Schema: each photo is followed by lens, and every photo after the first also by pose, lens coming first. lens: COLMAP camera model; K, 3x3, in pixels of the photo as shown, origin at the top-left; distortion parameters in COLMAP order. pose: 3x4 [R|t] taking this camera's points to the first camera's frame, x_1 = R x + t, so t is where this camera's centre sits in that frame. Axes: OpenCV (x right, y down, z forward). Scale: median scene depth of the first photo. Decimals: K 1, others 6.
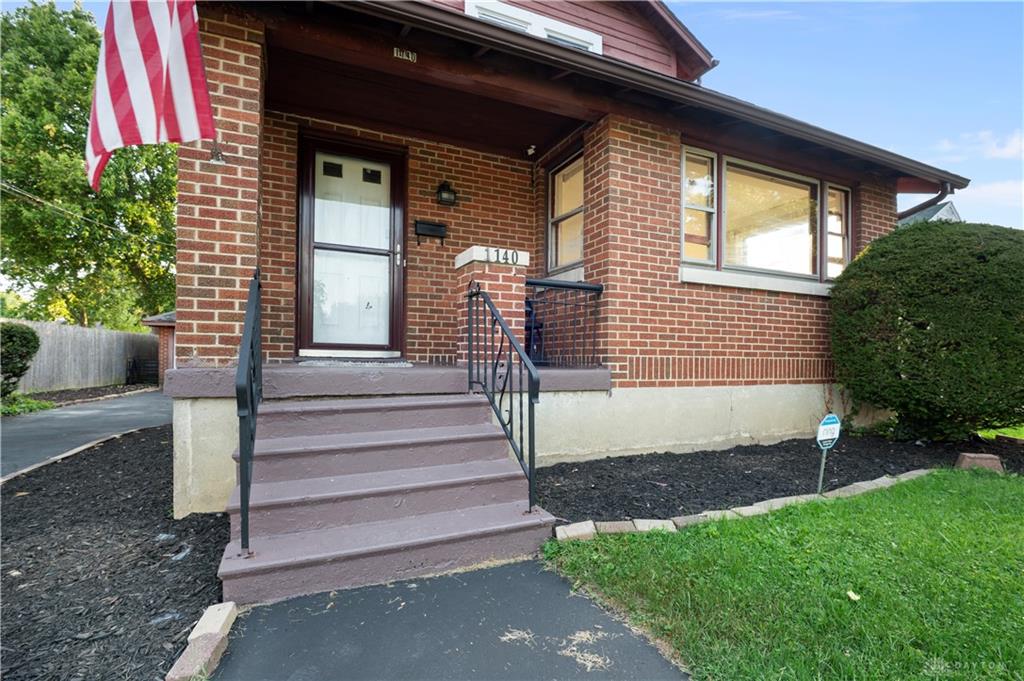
lens RADIAL K [[492.8, 0, 513.5], [0, 492.8, 353.4], [0, 0, 1]] dist [-0.003757, -0.001079]
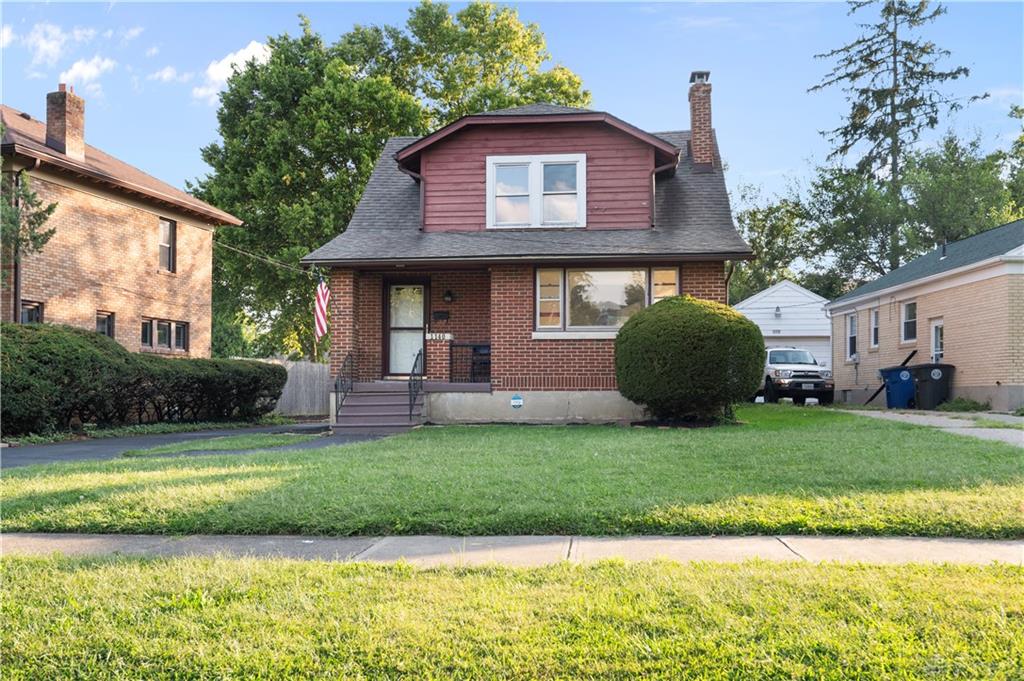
lens RADIAL K [[940.3, 0, 515.1], [0, 940.3, 386.3], [0, 0, 1]] dist [0.012270, -0.000619]
pose [[0.872716, -0.014543, -0.488011, 1.034081], [0.014328, 0.999889, -0.004174, 0.030604], [0.488018, -0.003349, 0.872827, -1.160988]]
